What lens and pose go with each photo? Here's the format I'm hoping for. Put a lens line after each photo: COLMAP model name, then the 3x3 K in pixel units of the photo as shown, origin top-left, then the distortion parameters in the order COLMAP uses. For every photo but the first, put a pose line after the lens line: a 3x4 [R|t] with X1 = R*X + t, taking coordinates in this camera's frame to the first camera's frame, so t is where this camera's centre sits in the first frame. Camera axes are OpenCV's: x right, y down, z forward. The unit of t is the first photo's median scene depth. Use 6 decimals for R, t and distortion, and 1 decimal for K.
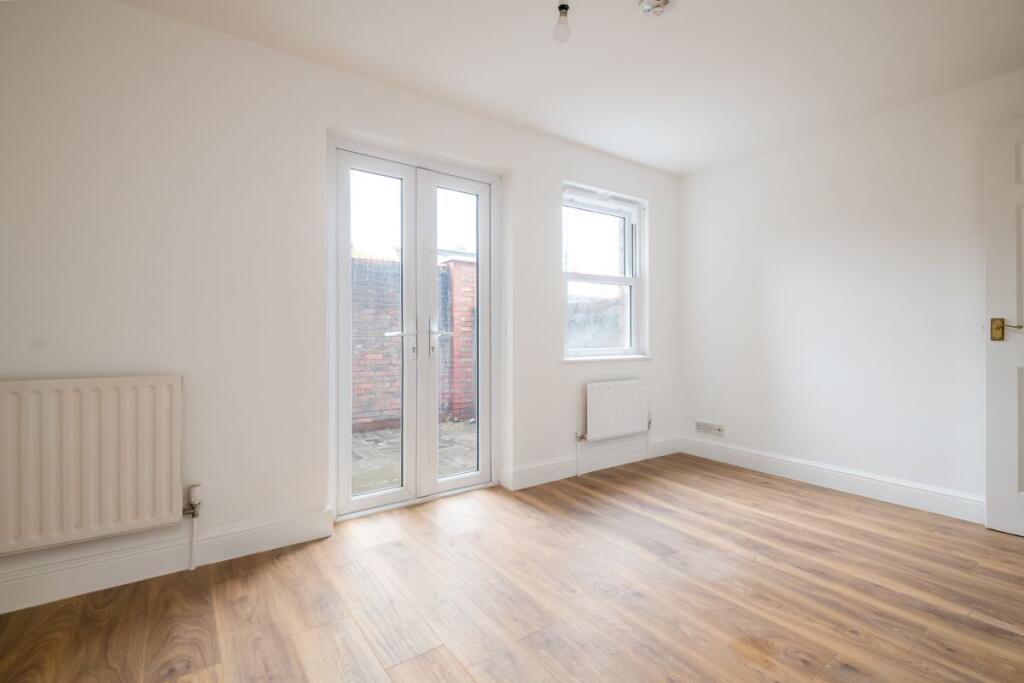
lens RADIAL K [[467.9, 0, 514.0], [0, 467.9, 339.6], [0, 0, 1]] dist [0.020605, -0.014253]
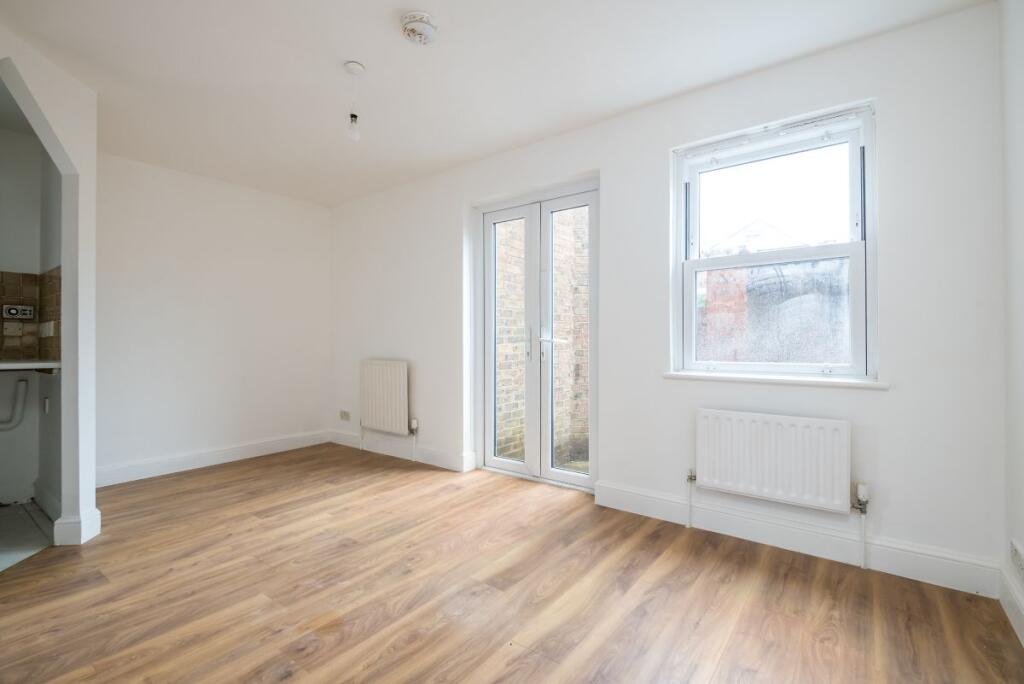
lens RADIAL K [[467.9, 0, 514.0], [0, 467.9, 340.1], [0, 0, 1]] dist [0.020605, -0.014253]
pose [[0.297487, 0.002907, -0.954721, 0.928117], [-0.012306, 0.999924, -0.000790, -0.010135], [0.954646, 0.011983, 0.297501, 0.592854]]
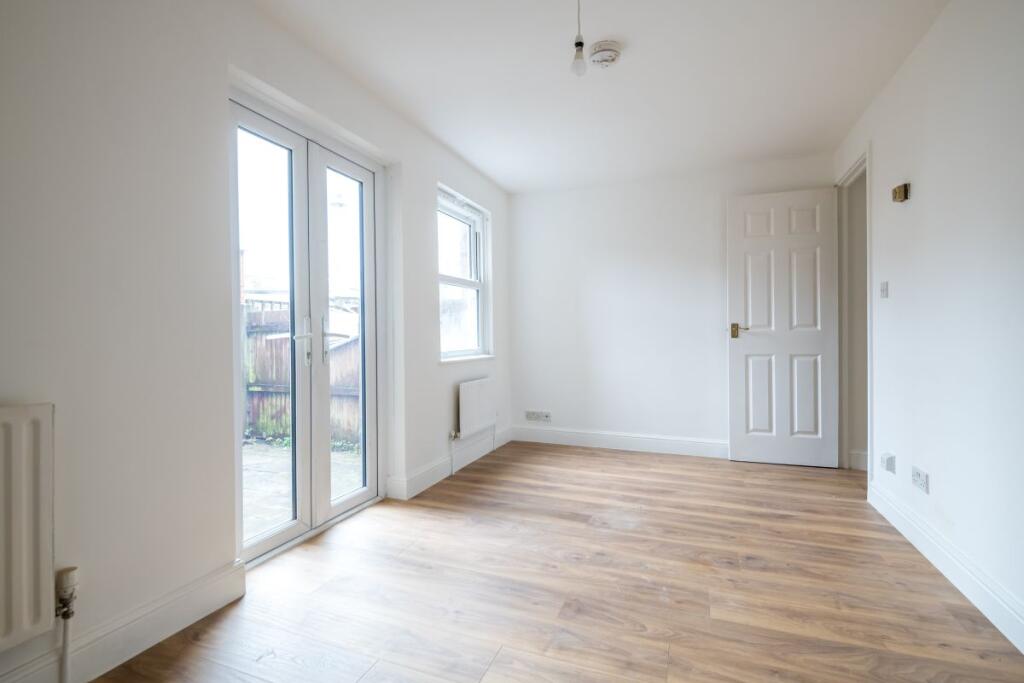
lens RADIAL K [[473.7, 0, 508.6], [0, 473.7, 345.1], [0, 0, 1]] dist [0.034376, -0.026150]
pose [[0.837044, -0.018246, 0.546831, -0.380690], [0.013582, 0.999829, 0.012571, -0.002990], [-0.546967, -0.003096, 0.837149, 0.078799]]
